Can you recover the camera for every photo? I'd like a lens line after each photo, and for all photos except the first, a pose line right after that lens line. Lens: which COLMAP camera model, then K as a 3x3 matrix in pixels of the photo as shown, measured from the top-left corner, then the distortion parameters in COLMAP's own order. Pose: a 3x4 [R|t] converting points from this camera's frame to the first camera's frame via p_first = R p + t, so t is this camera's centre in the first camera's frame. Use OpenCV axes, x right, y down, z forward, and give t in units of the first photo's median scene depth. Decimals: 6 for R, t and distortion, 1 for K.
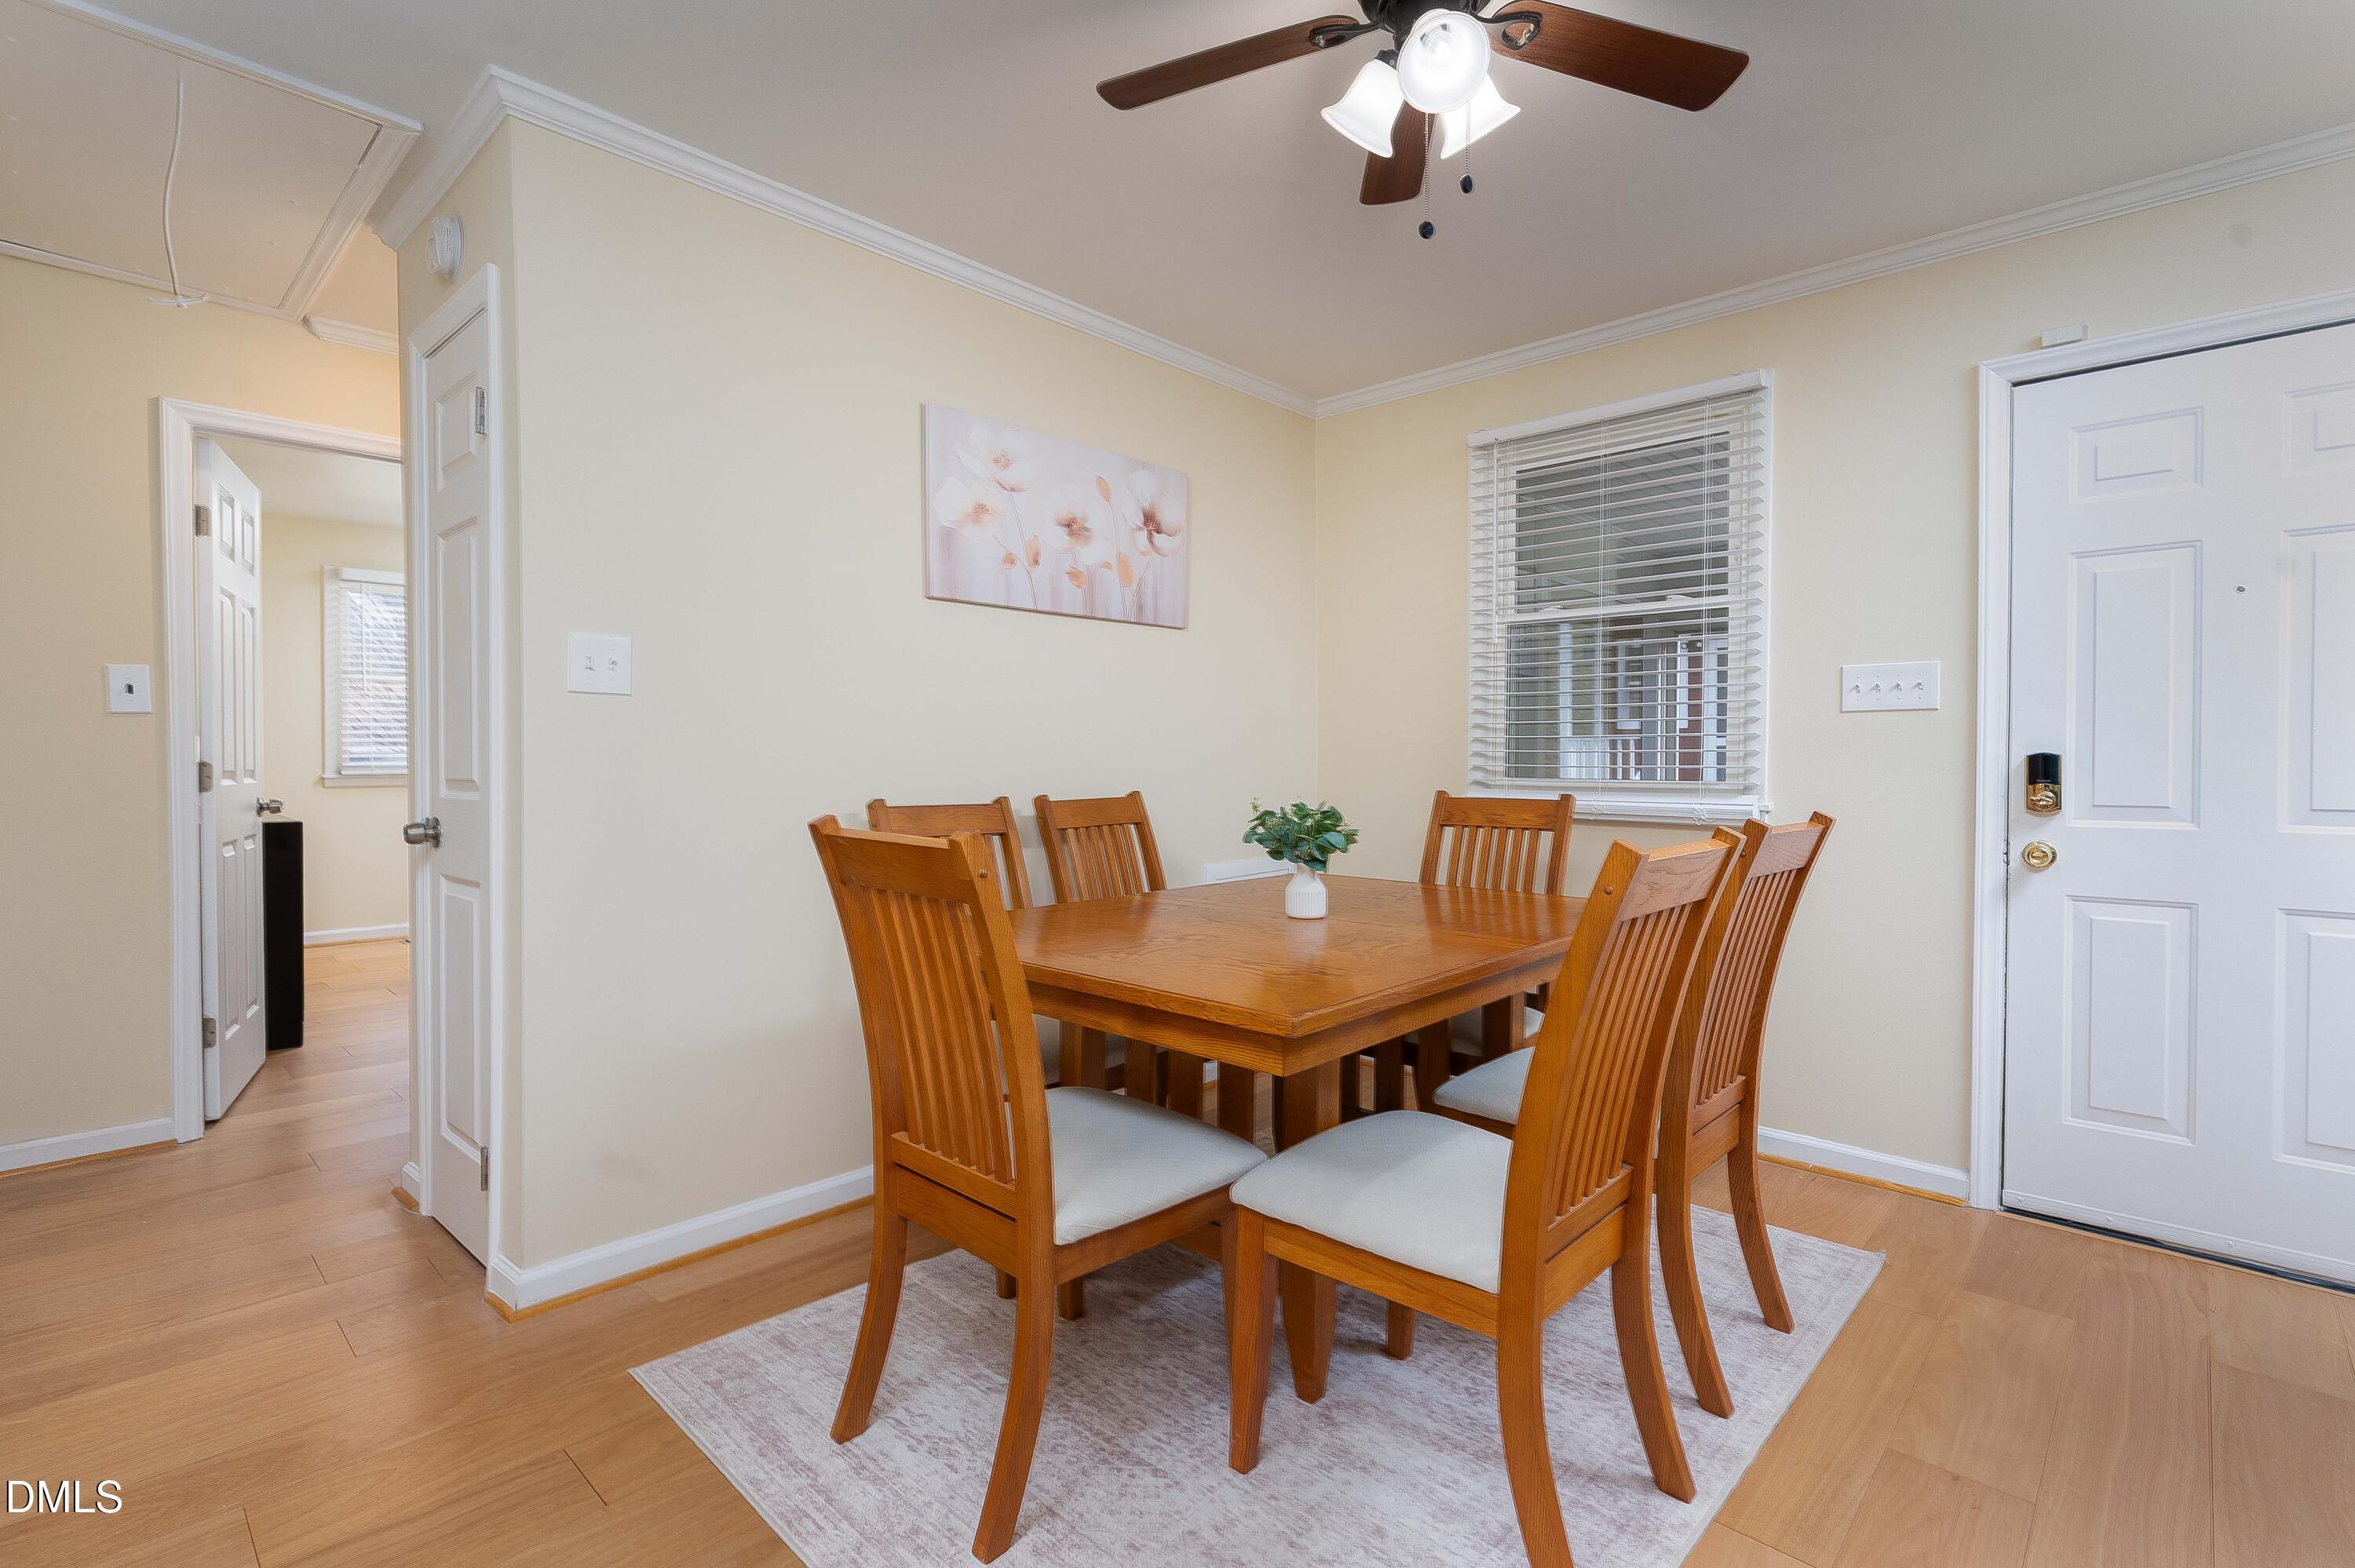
lens RADIAL K [[1092.3, 0, 1179.9], [0, 1092.3, 783.6], [0, 0, 1]] dist [-0.000755, -0.000193]
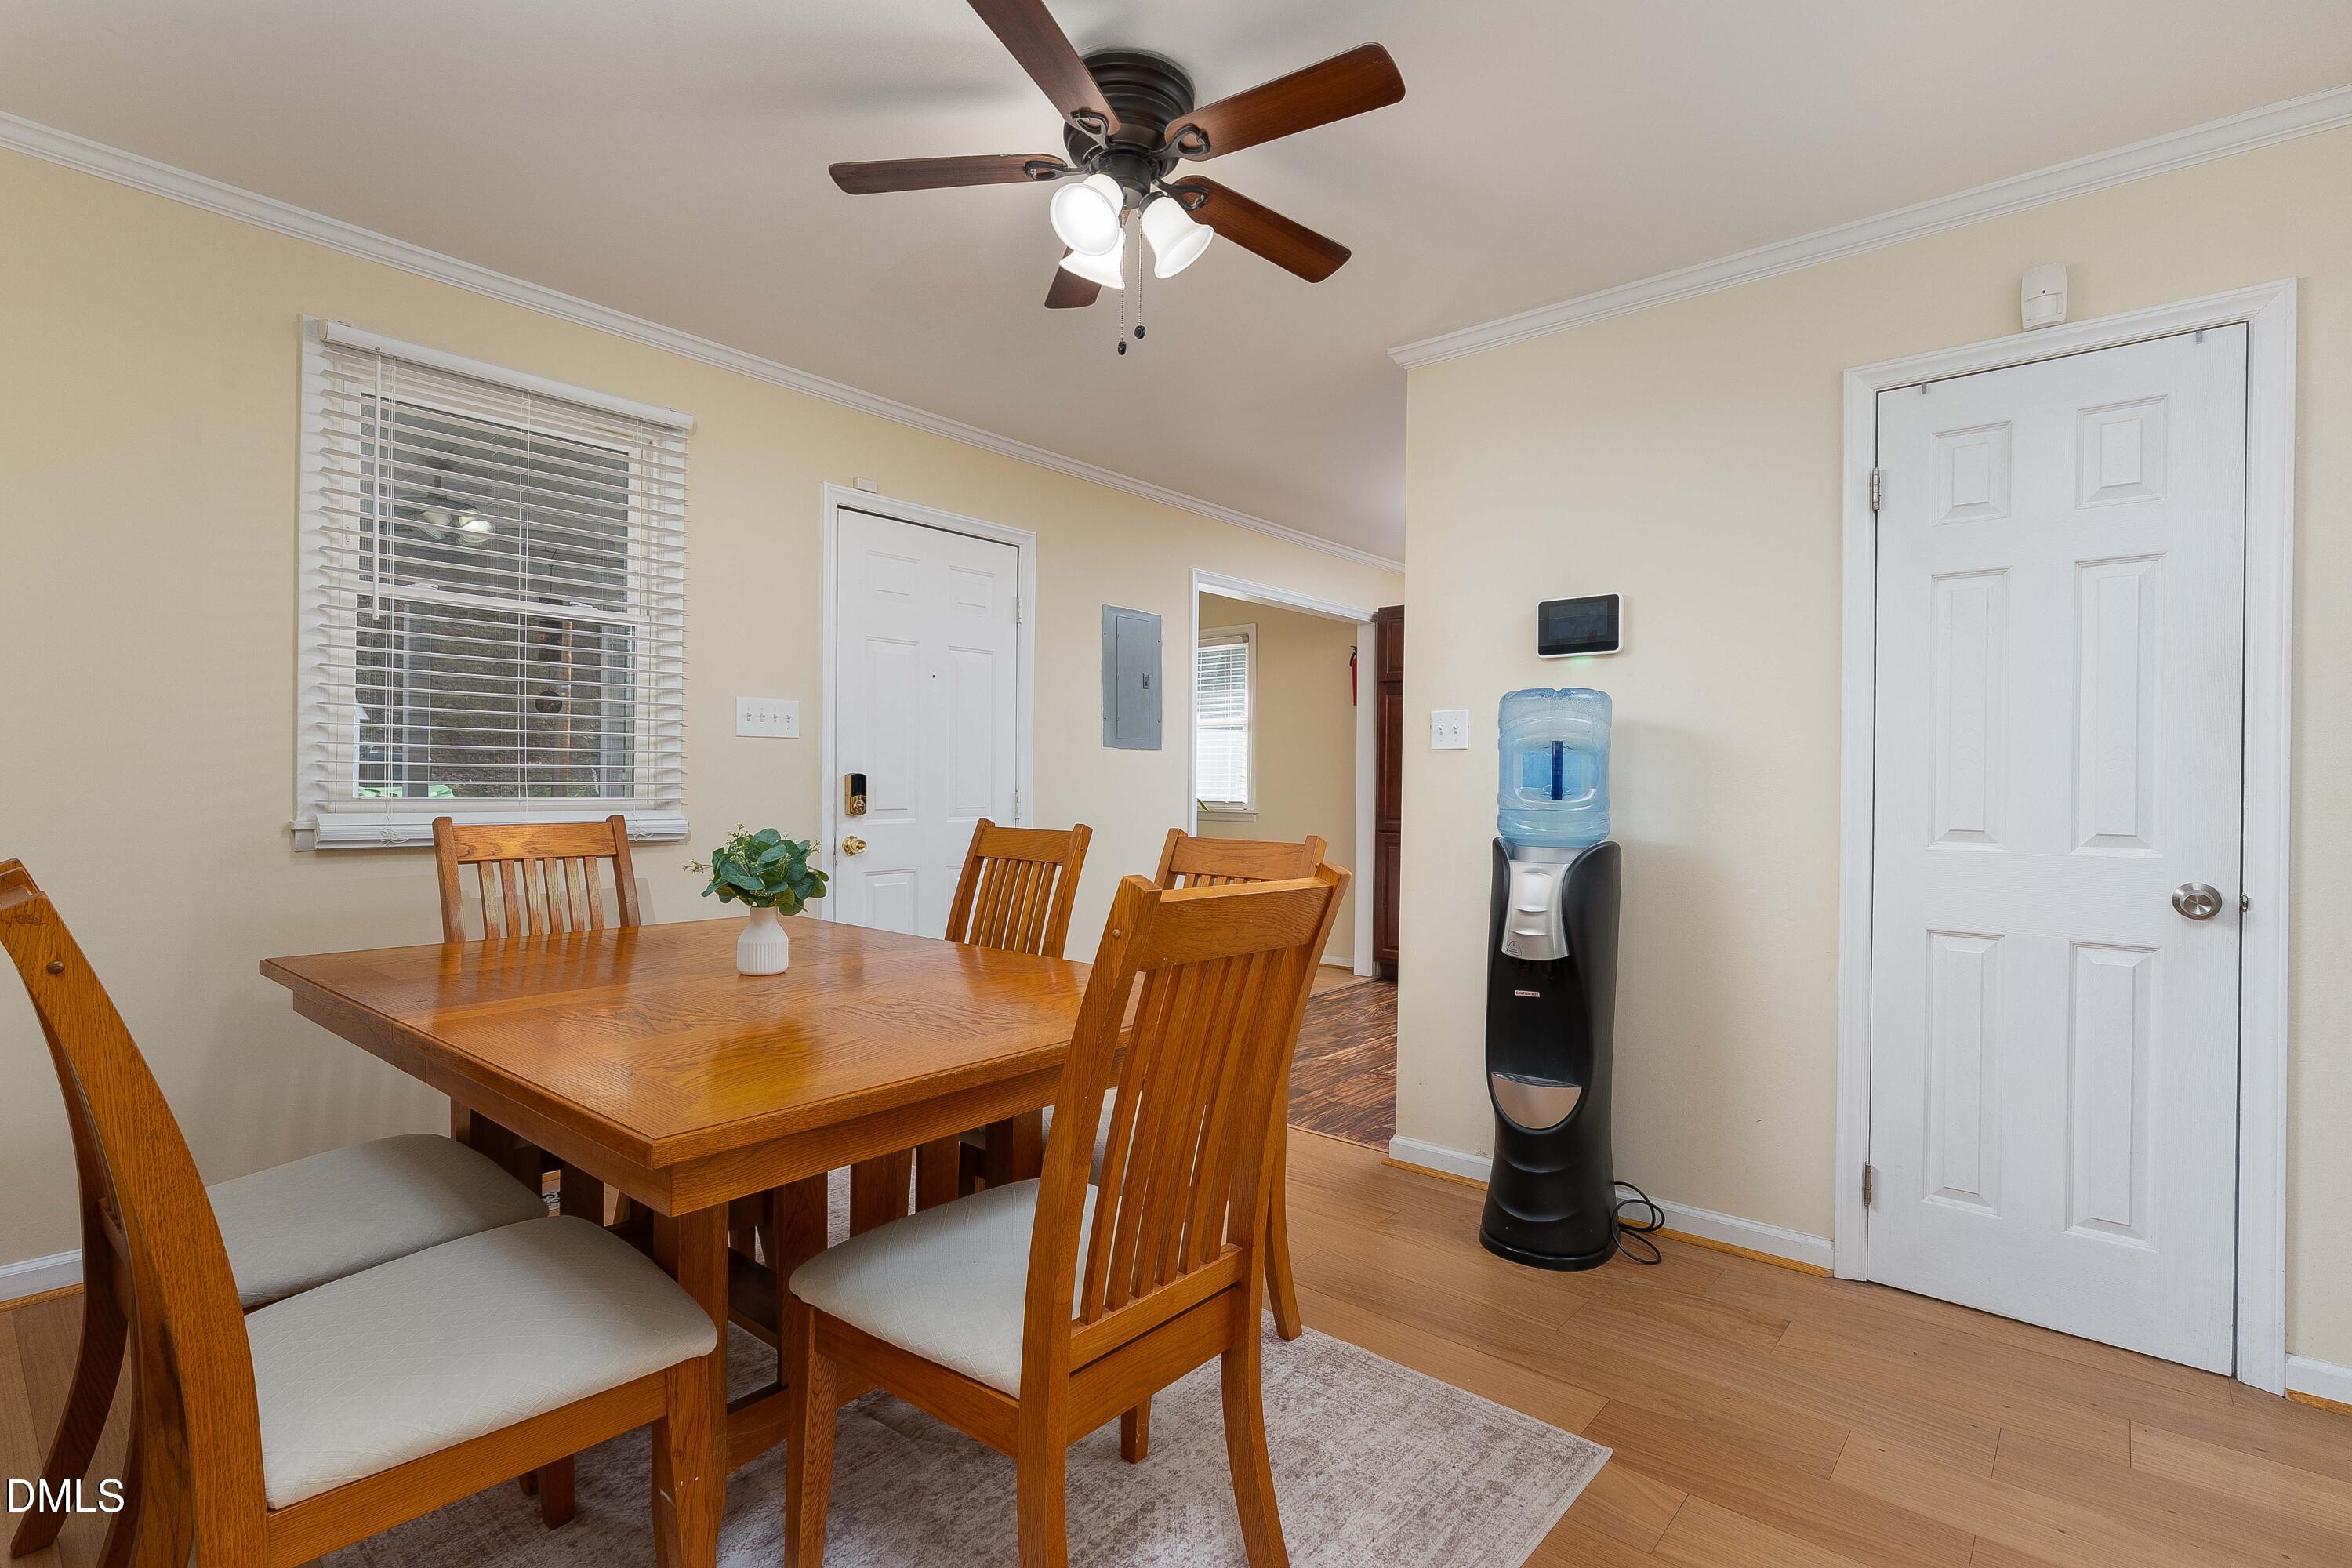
lens RADIAL K [[1091.1, 0, 1177.3], [0, 1091.1, 777.5], [0, 0, 1]] dist [-0.000755, -0.000193]
pose [[-0.037899, -0.003337, 0.999276, -0.579333], [0.007863, 0.999962, 0.003638, -0.021686], [-0.999251, 0.007995, -0.037871, 0.576675]]
